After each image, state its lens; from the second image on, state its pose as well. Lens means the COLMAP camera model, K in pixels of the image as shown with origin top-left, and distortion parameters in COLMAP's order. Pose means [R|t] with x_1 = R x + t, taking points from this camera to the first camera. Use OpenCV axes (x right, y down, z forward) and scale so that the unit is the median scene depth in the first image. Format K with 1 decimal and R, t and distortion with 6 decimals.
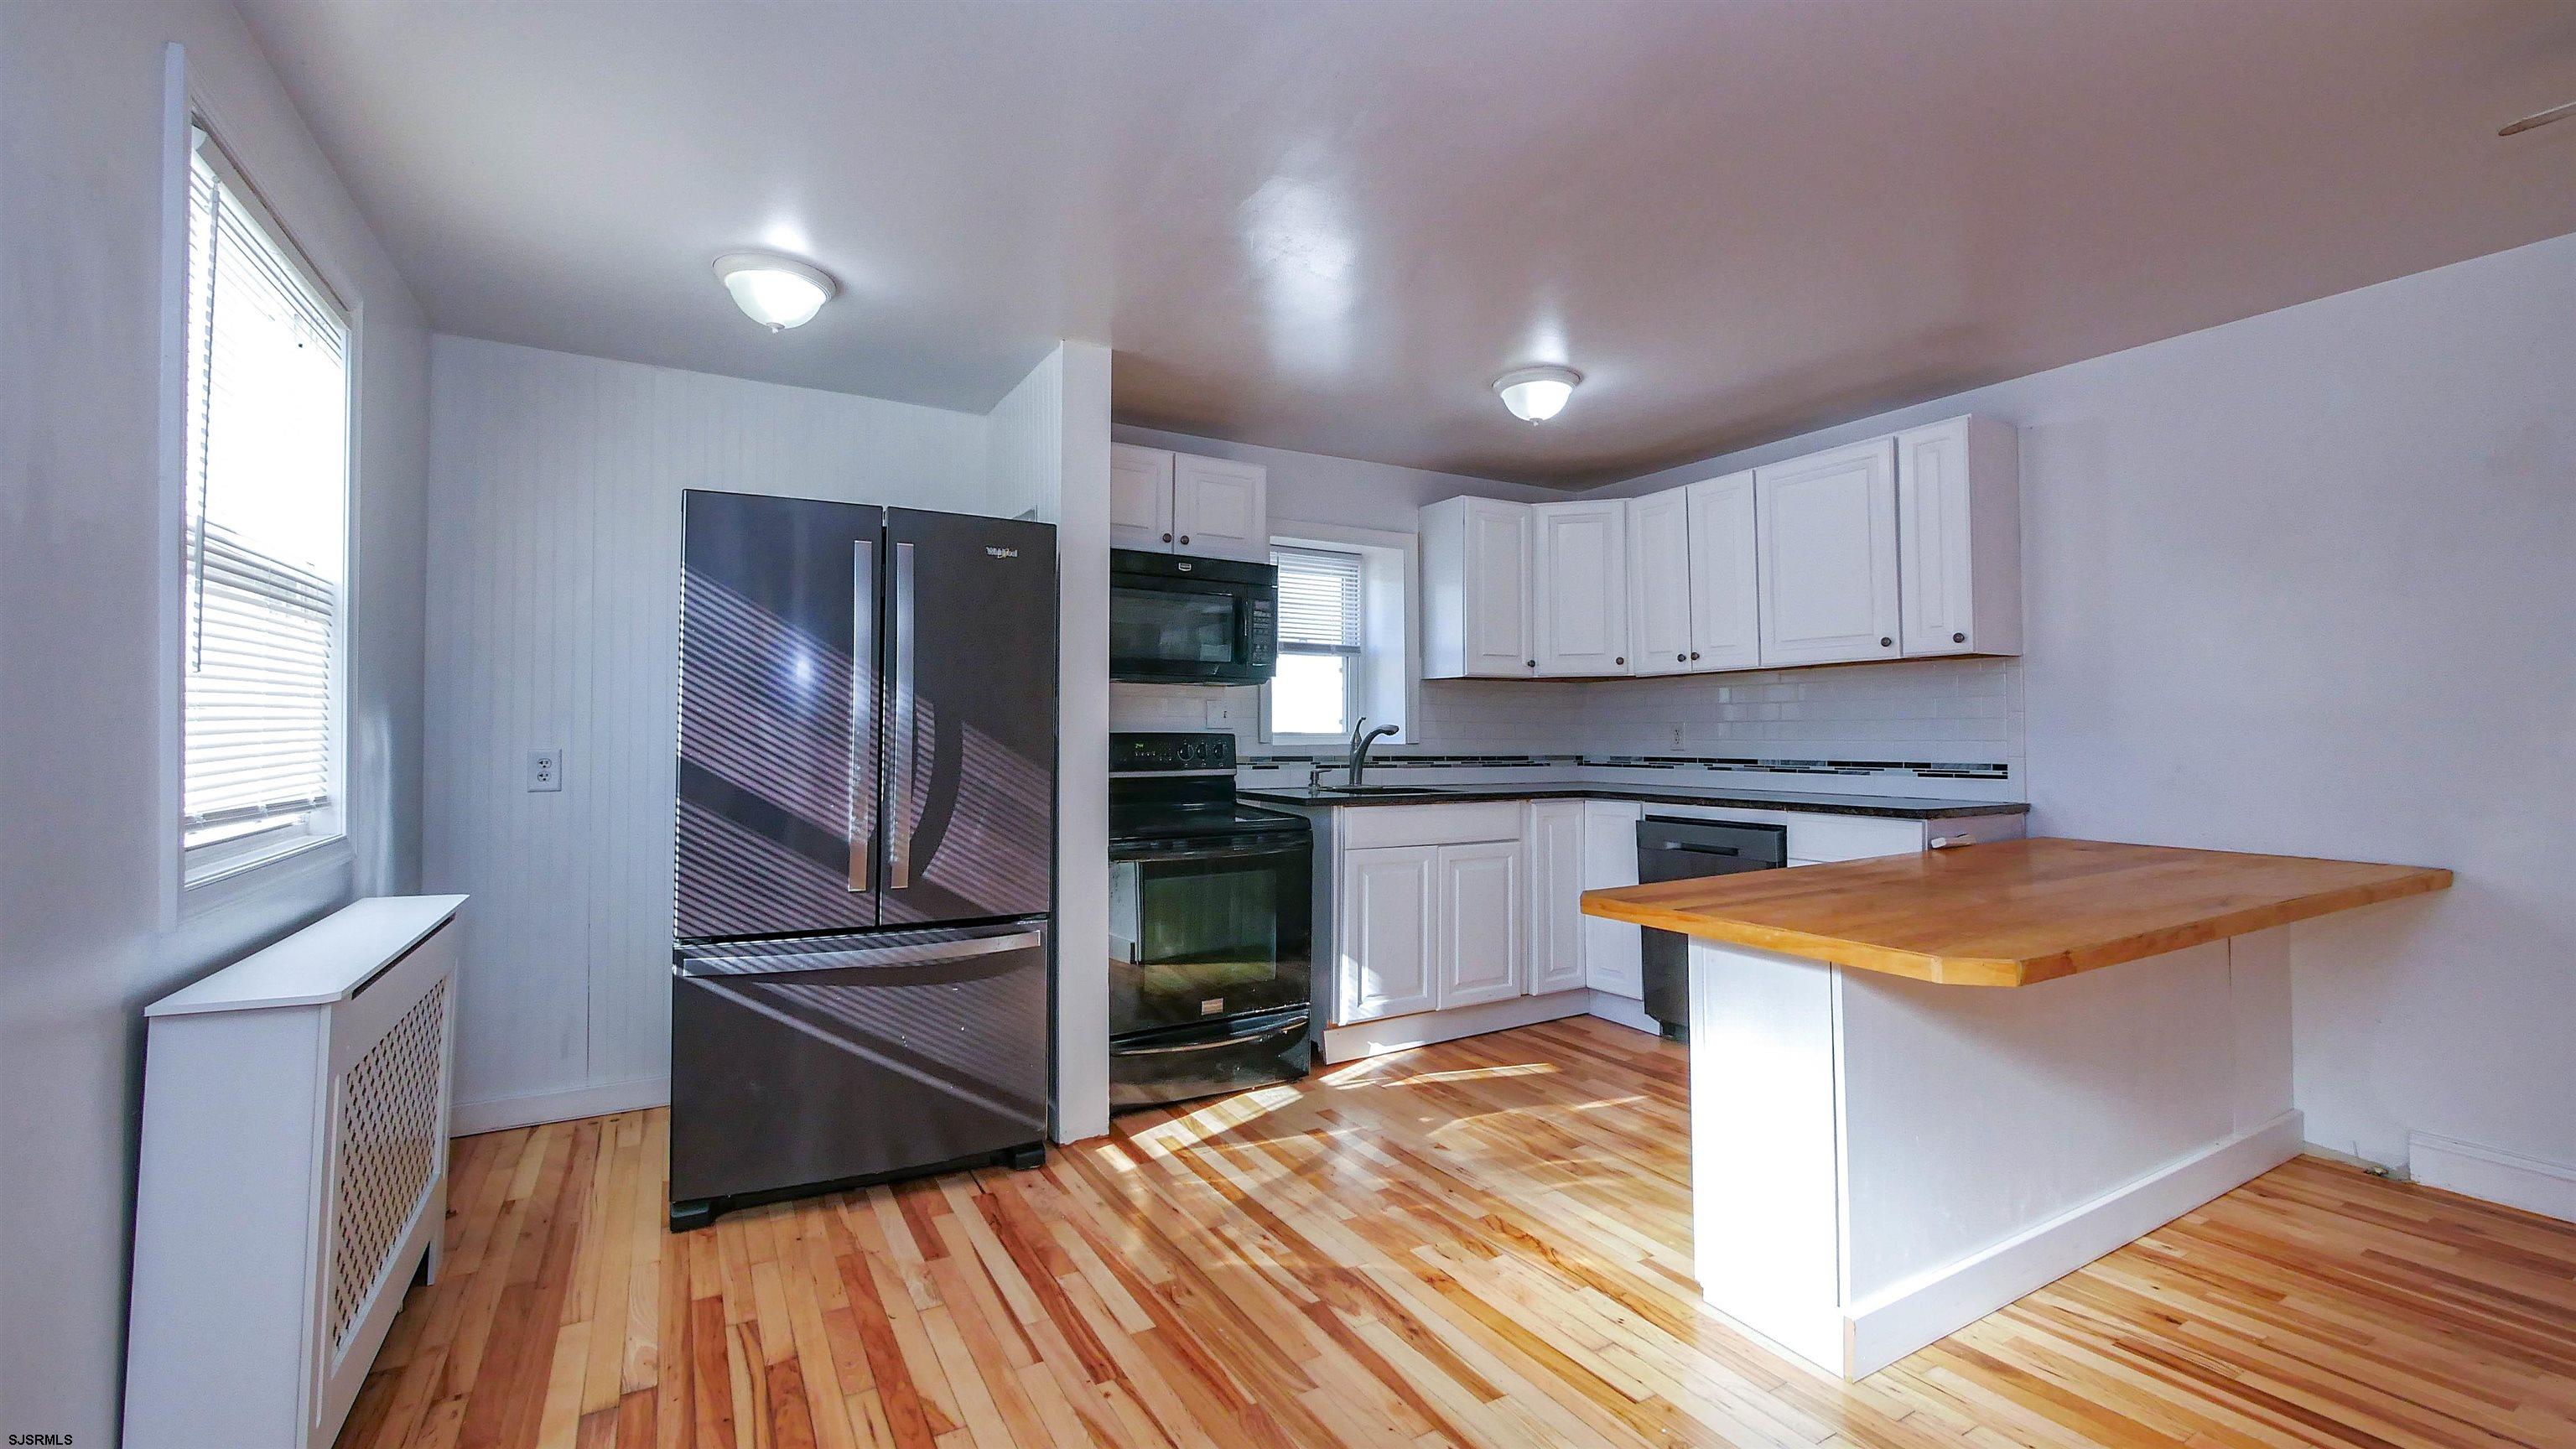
lens RADIAL K [[1058.8, 0, 1291.4], [0, 1058.8, 709.7], [0, 0, 1]] dist [-0.004442, -0.000388]
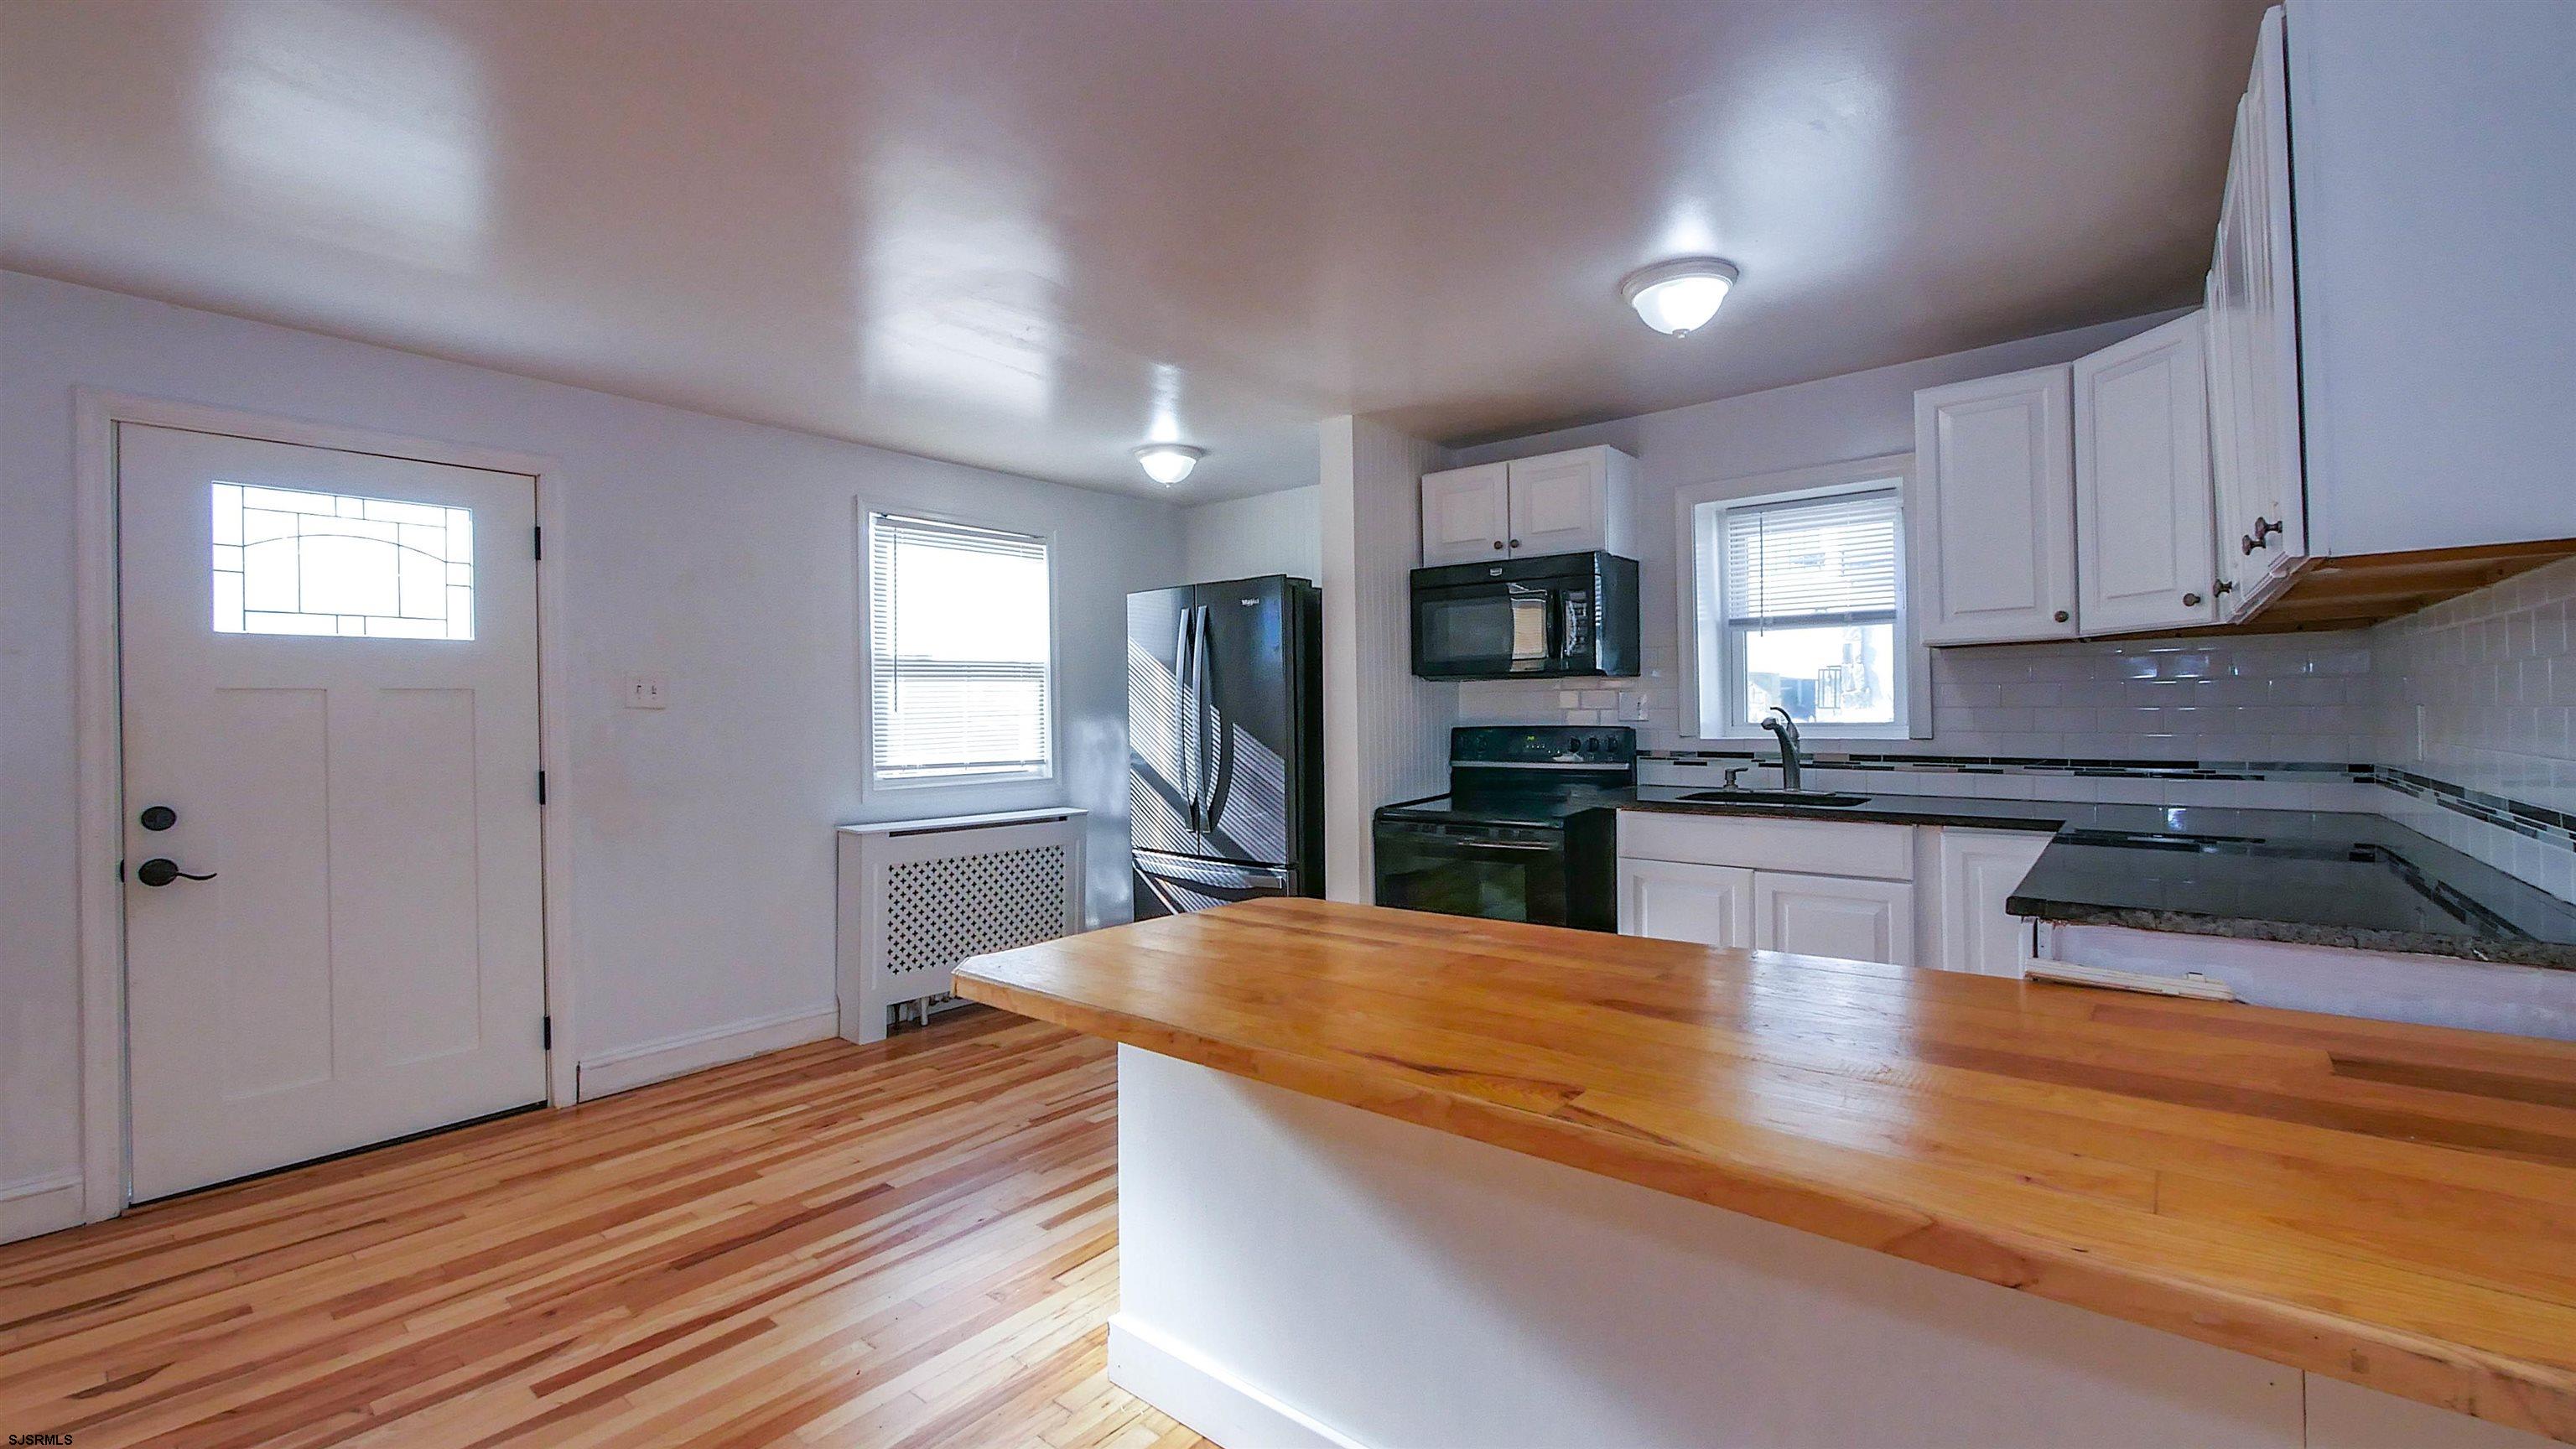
lens RADIAL K [[1061.6, 0, 1296.7], [0, 1061.6, 702.9], [0, 0, 1]] dist [-0.004047, -0.000074]
pose [[0.353342, -0.014064, -0.935388, 0.861192], [0.034927, 0.999388, -0.001833, -0.008524], [0.934842, -0.032023, 0.353618, 0.450699]]
